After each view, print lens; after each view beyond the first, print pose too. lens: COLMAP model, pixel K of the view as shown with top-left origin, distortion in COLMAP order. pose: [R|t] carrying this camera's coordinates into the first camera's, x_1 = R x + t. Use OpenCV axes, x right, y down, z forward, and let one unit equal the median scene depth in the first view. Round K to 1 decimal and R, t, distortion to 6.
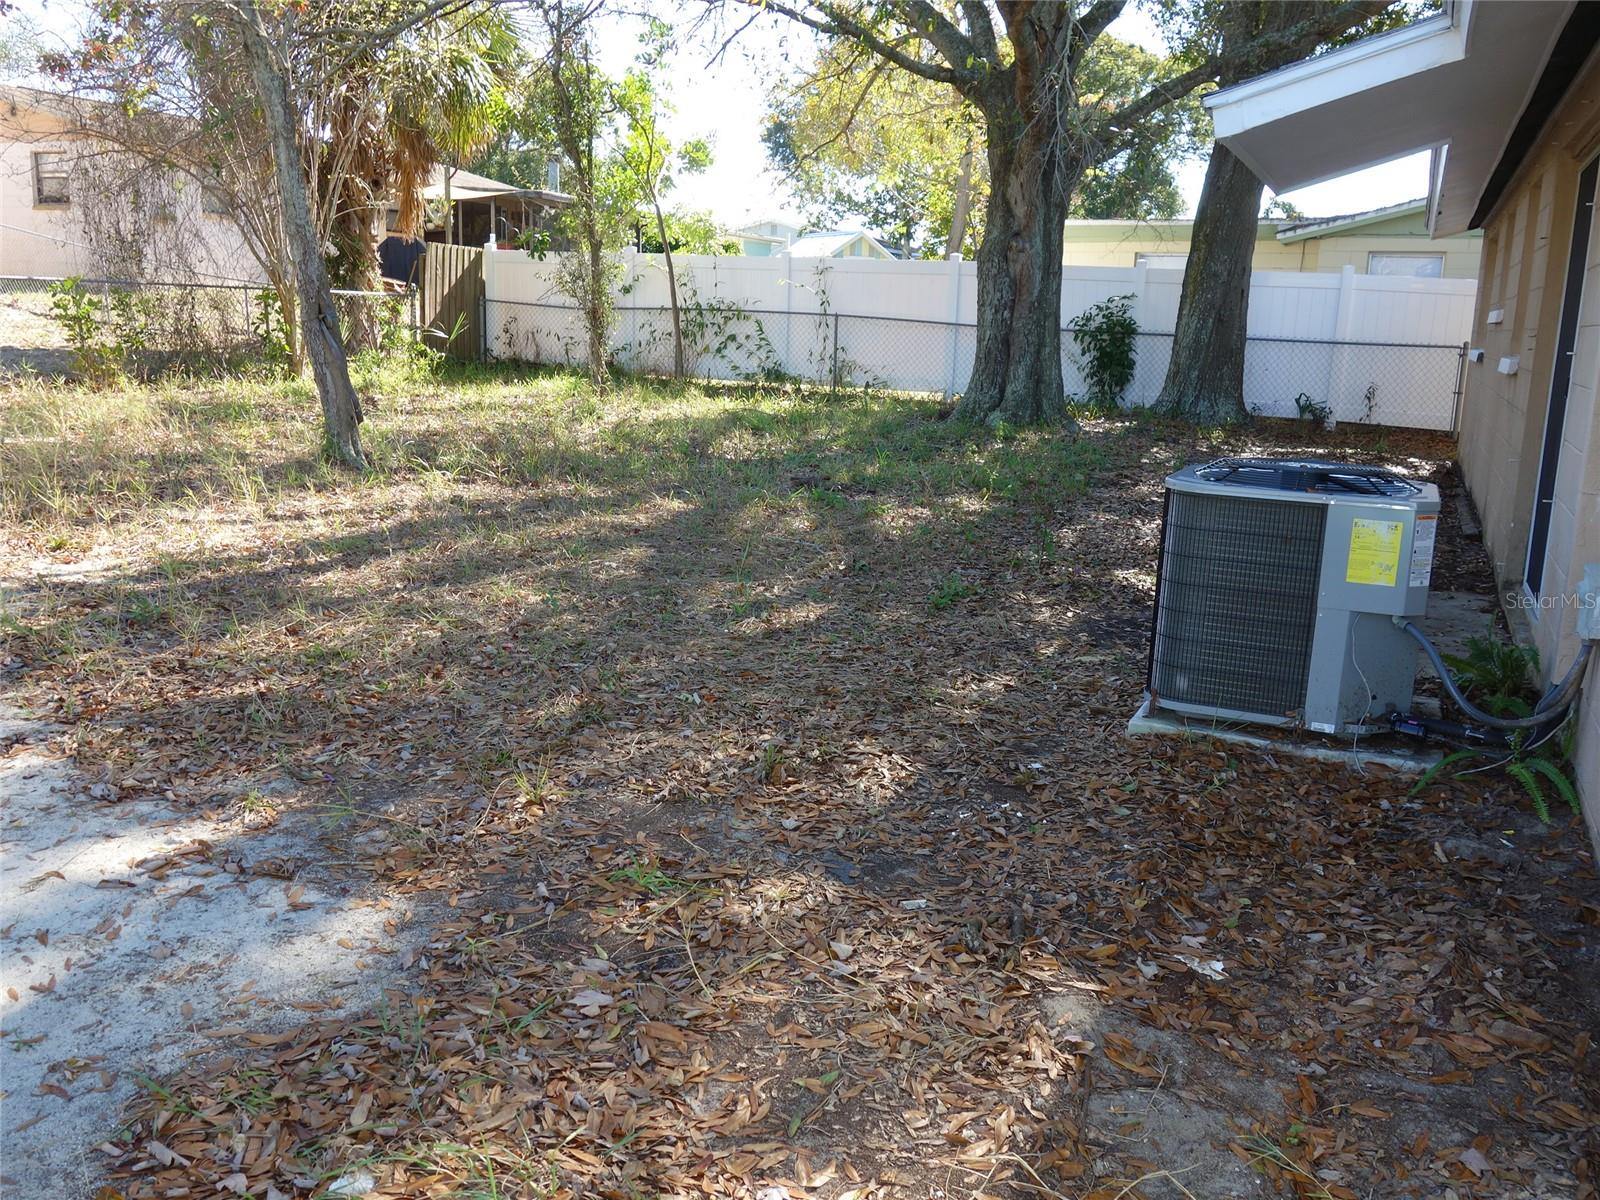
lens RADIAL K [[1406.9, 0, 796.0], [0, 1406.9, 606.1], [0, 0, 1]] dist [-0.006975, 0.002366]
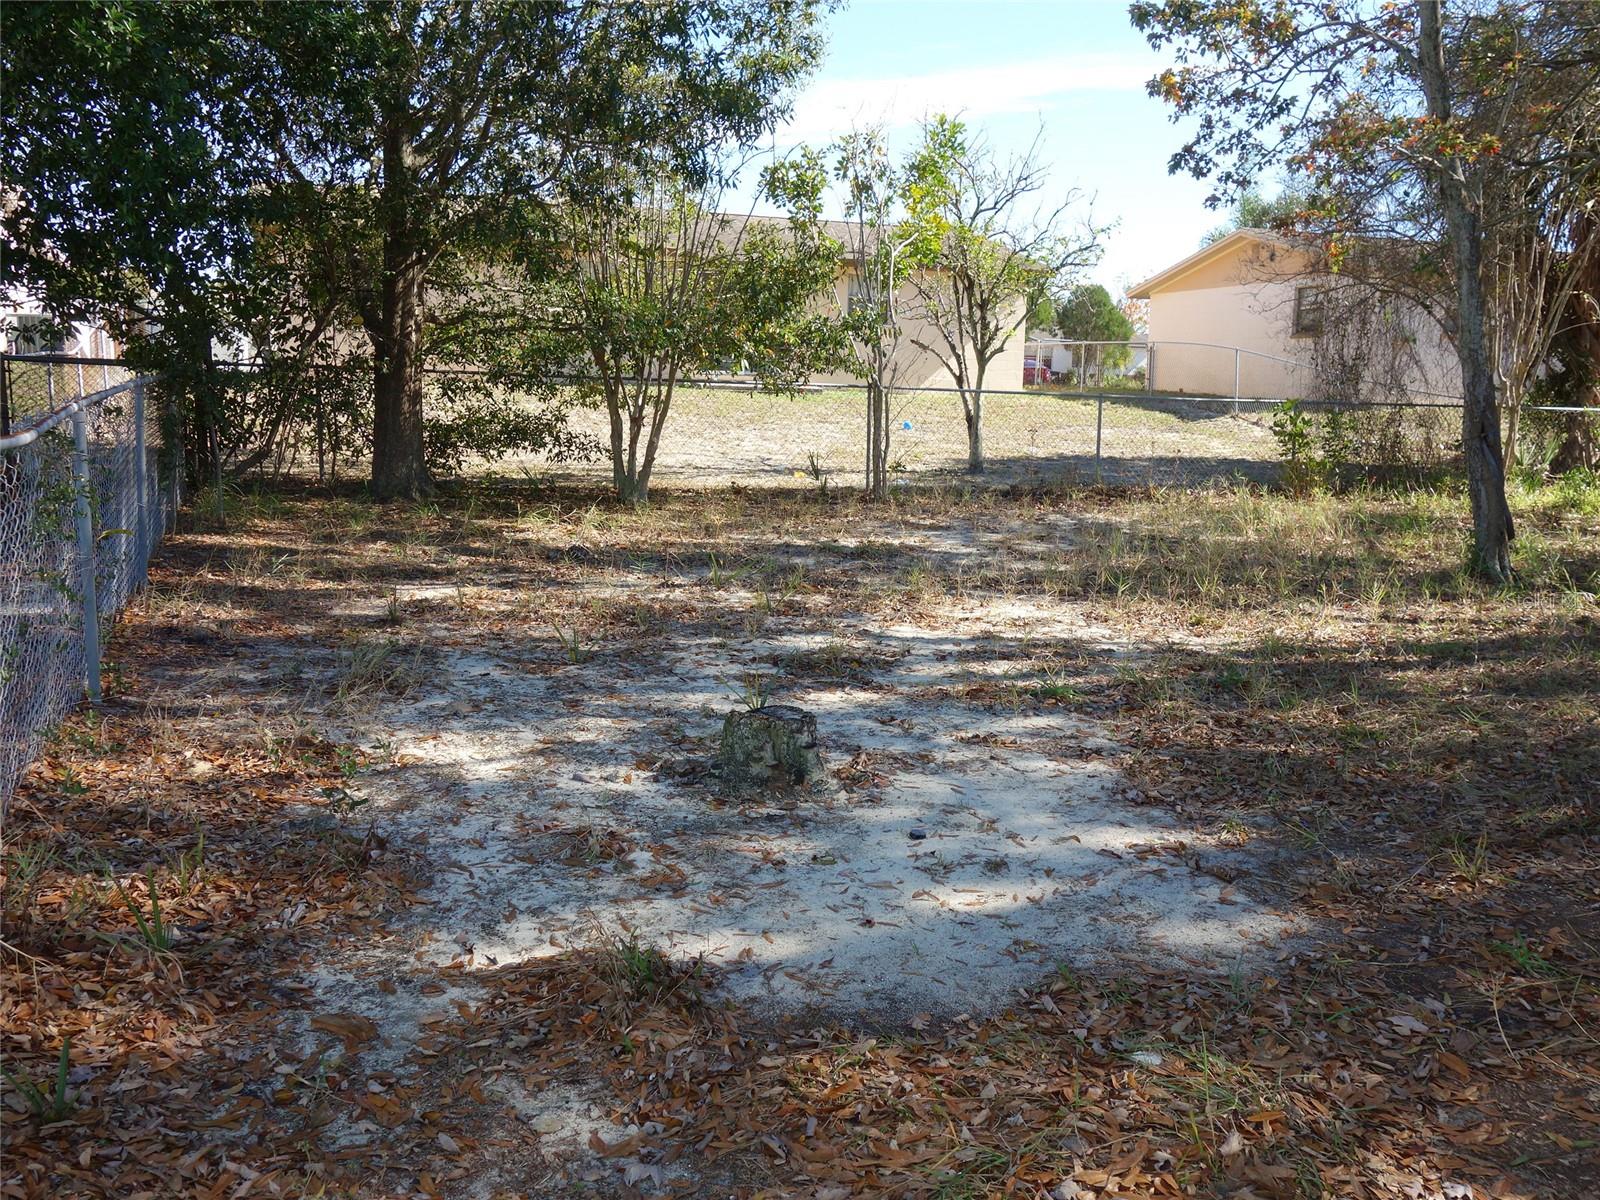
lens RADIAL K [[1406.9, 0, 796.0], [0, 1406.9, 606.1], [0, 0, 1]] dist [-0.006975, 0.002366]
pose [[0.671850, 0.089905, -0.735211, 0.163098], [-0.147874, 0.988904, -0.014203, 0.014270], [0.725776, 0.118261, 0.677690, -0.094923]]
